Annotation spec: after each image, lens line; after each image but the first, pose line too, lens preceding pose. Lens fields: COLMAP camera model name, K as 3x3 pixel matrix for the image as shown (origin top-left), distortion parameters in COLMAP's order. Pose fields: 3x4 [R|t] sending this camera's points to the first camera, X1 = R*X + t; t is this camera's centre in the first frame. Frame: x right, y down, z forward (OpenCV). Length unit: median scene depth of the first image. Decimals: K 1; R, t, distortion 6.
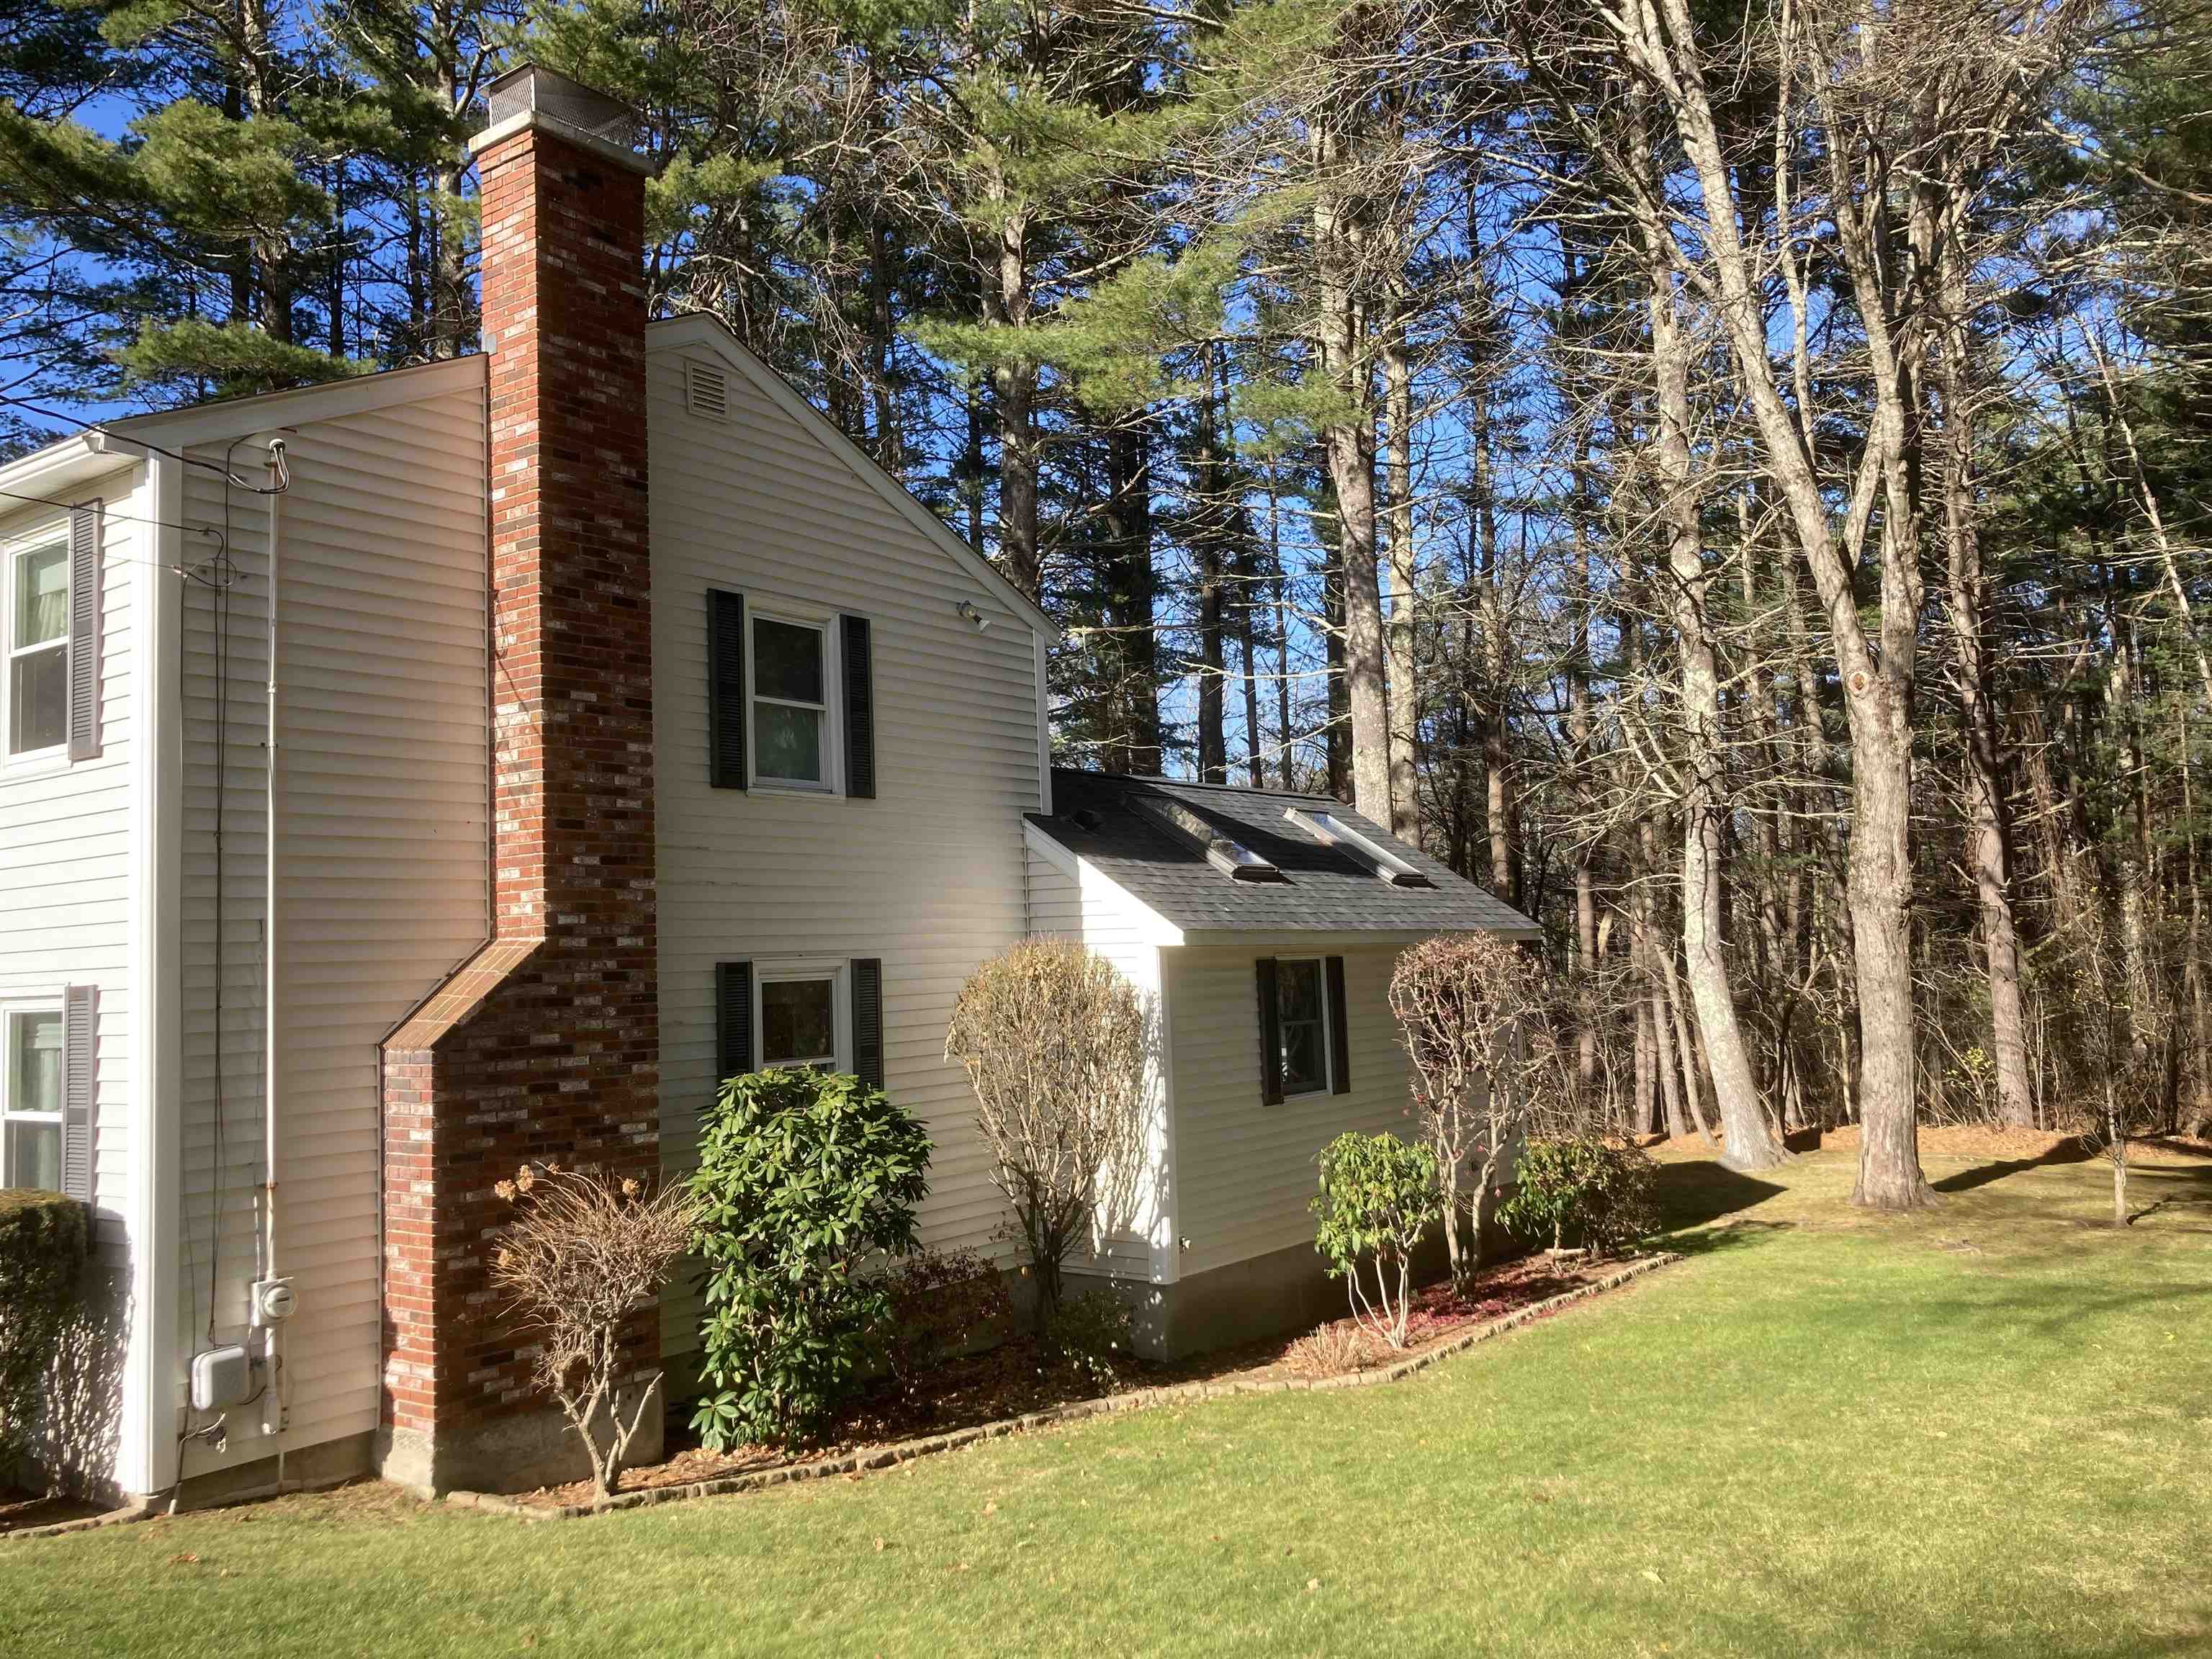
lens RADIAL K [[1774.9, 0, 1106.3], [0, 1774.9, 816.8], [0, 0, 1]] dist [-0.003224, 0.004341]
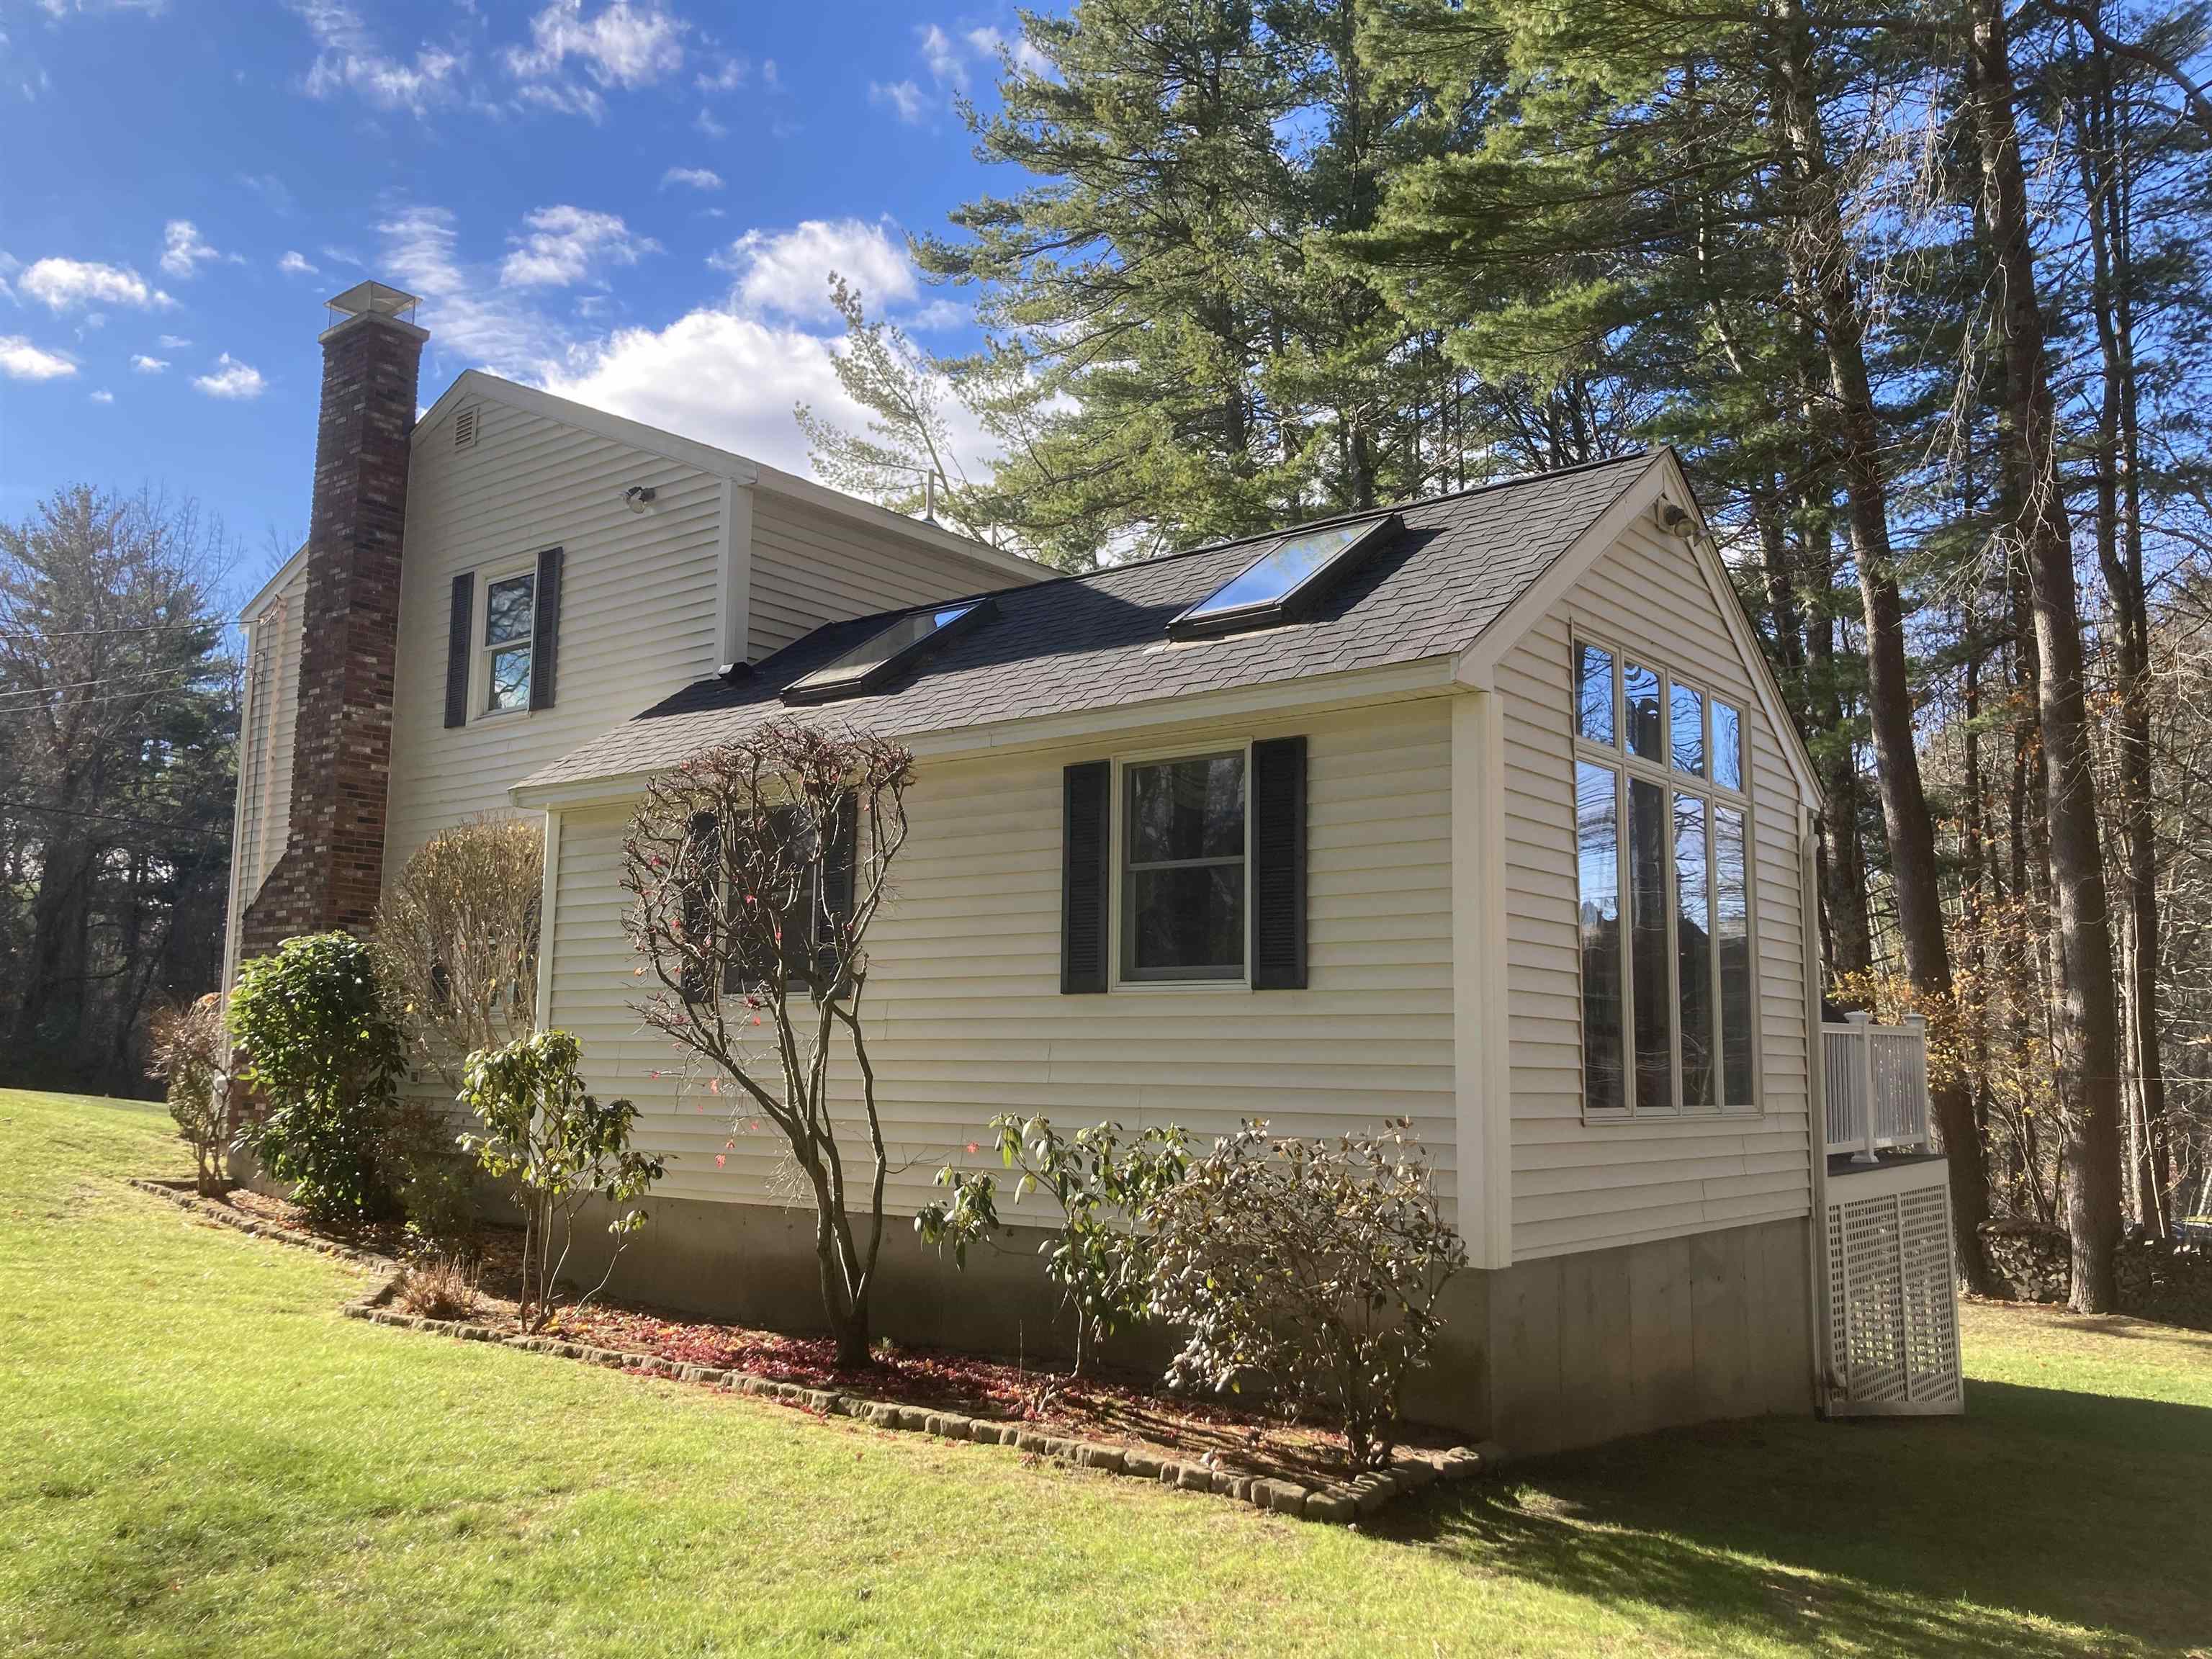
lens RADIAL K [[1811.4, 0, 1106.0], [0, 1811.4, 829.5], [0, 0, 1]] dist [0.040694, -0.002005]
pose [[-0.073590, -0.092748, -0.992966, 1.186258], [0.070321, 0.992705, -0.097935, 0.248023], [0.994806, -0.077034, -0.066531, 1.747794]]
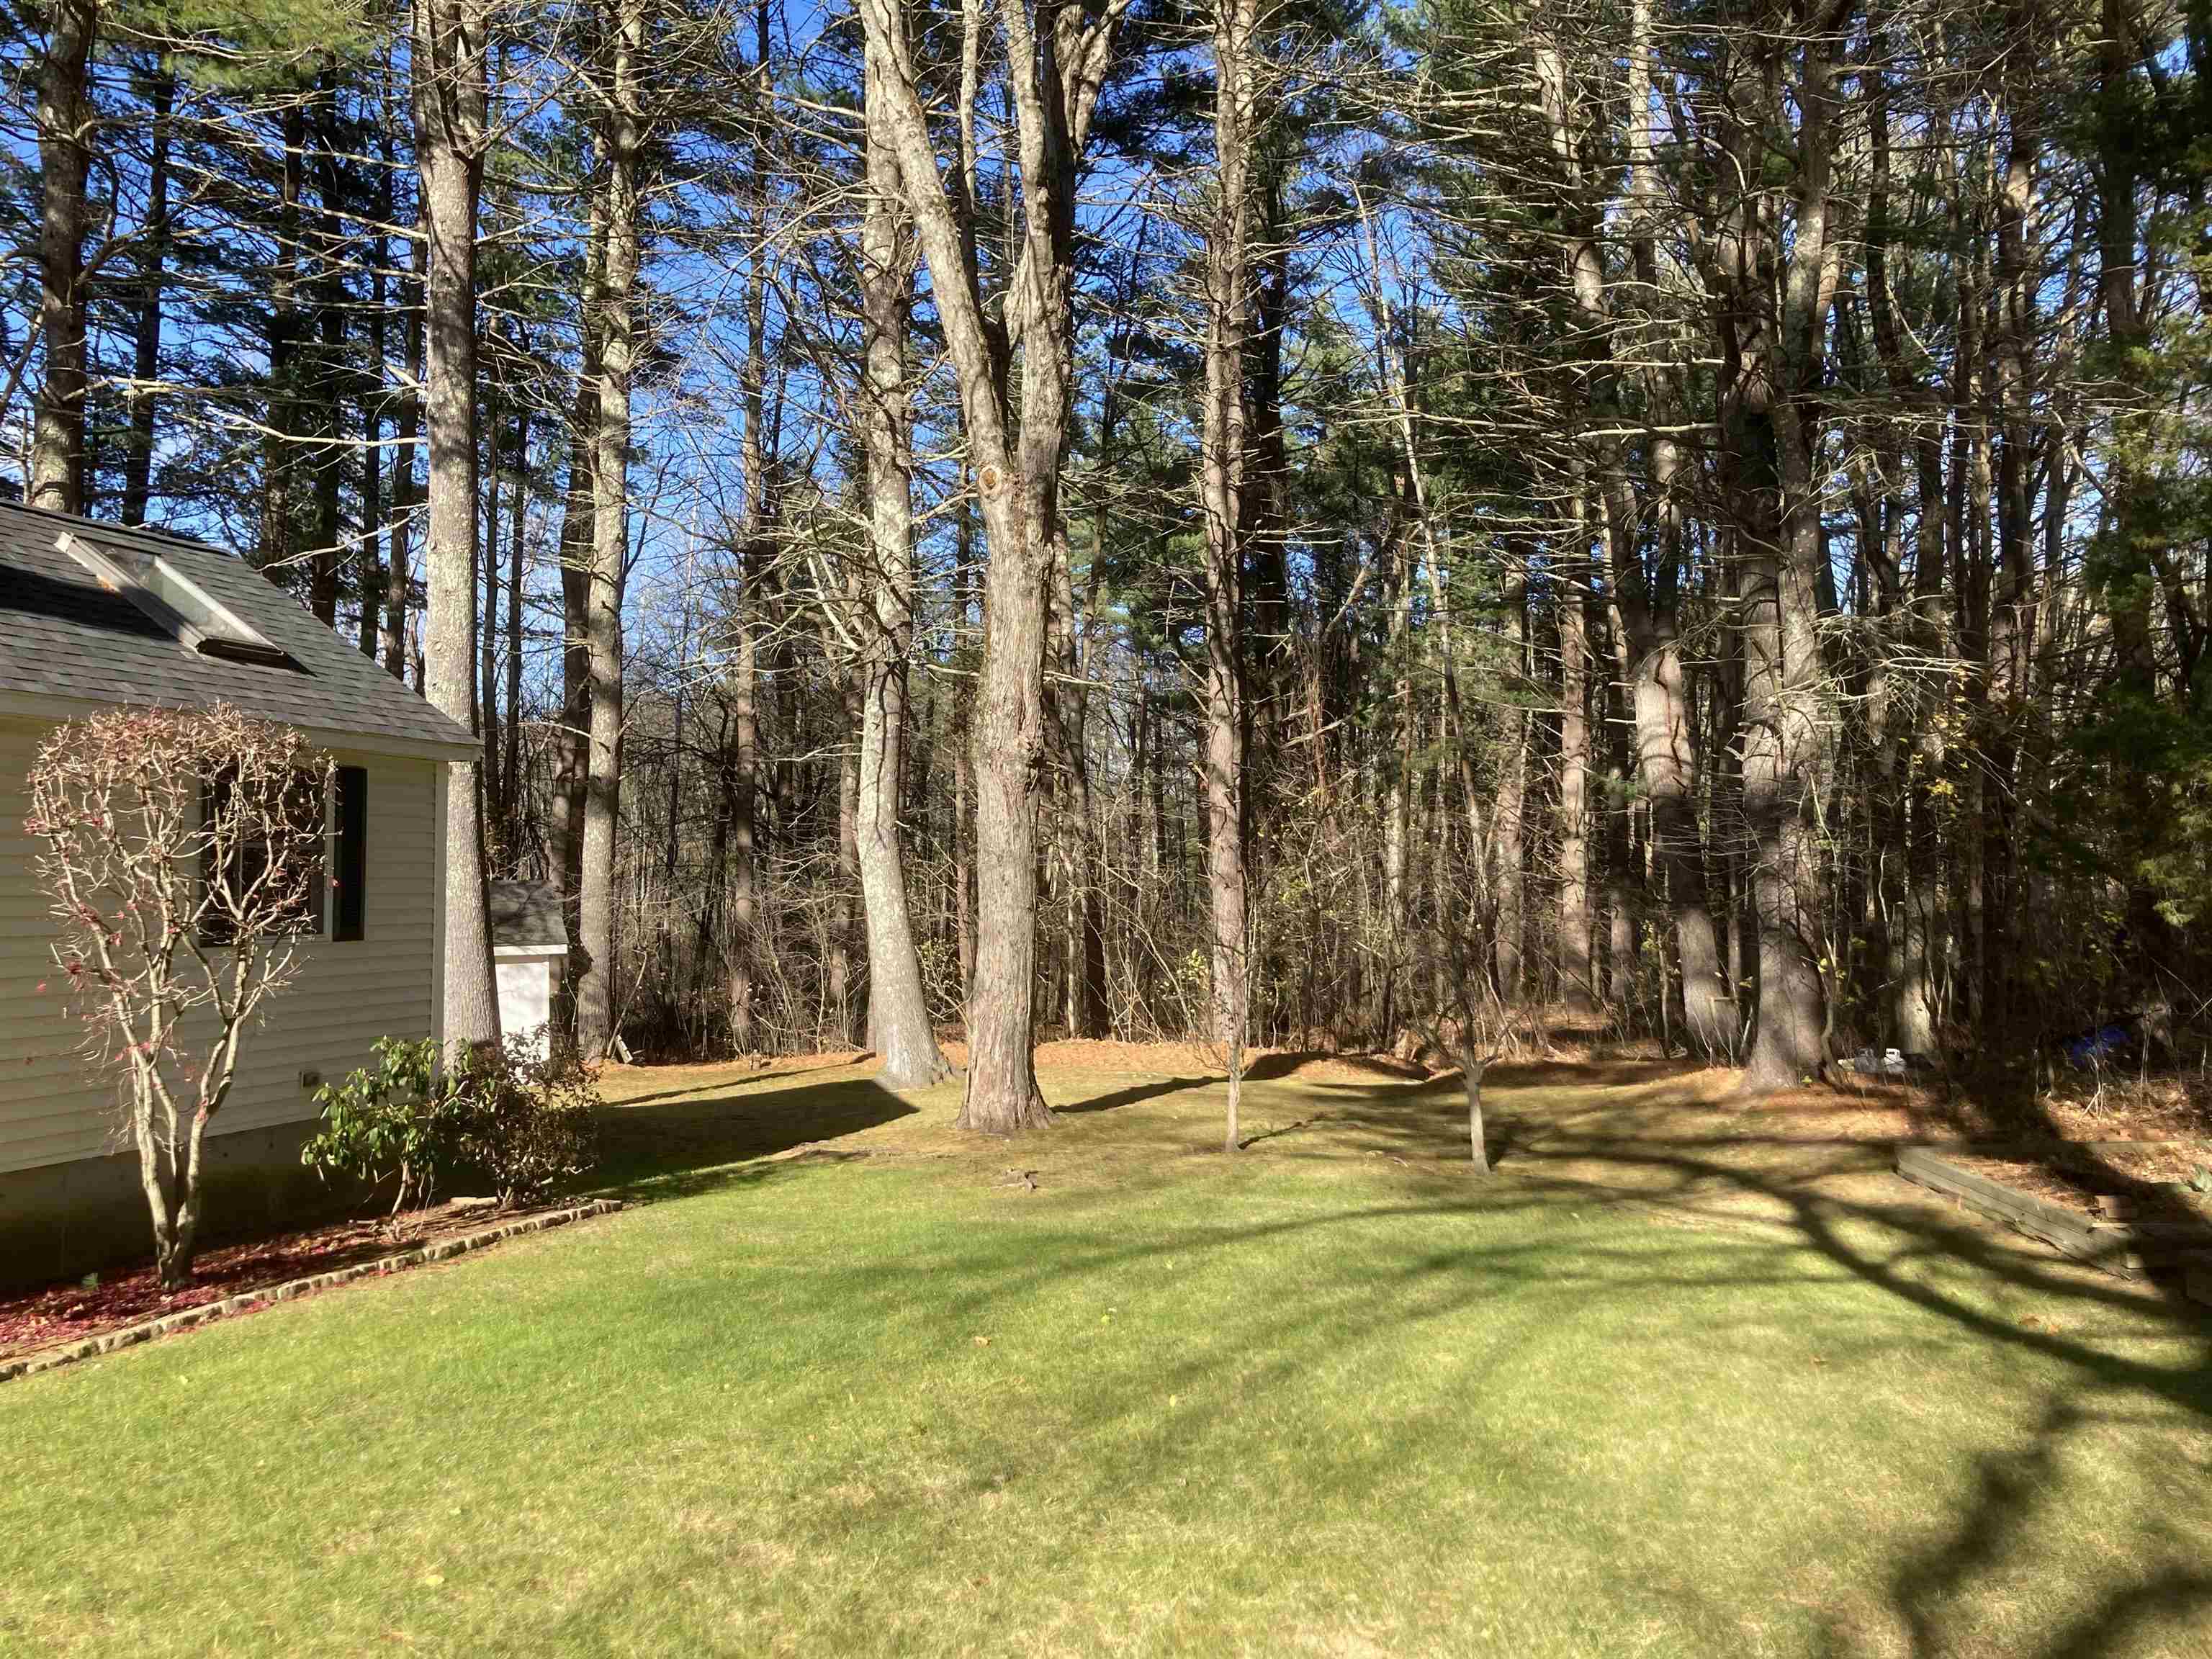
lens RADIAL K [[1811.4, 0, 1106.0], [0, 1811.4, 829.5], [0, 0, 1]] dist [0.040694, -0.002005]
pose [[0.942178, 0.044750, 0.332111, 0.166088], [-0.061130, 0.997366, 0.039034, 0.036546], [-0.329490, -0.057079, 0.942432, 0.162980]]
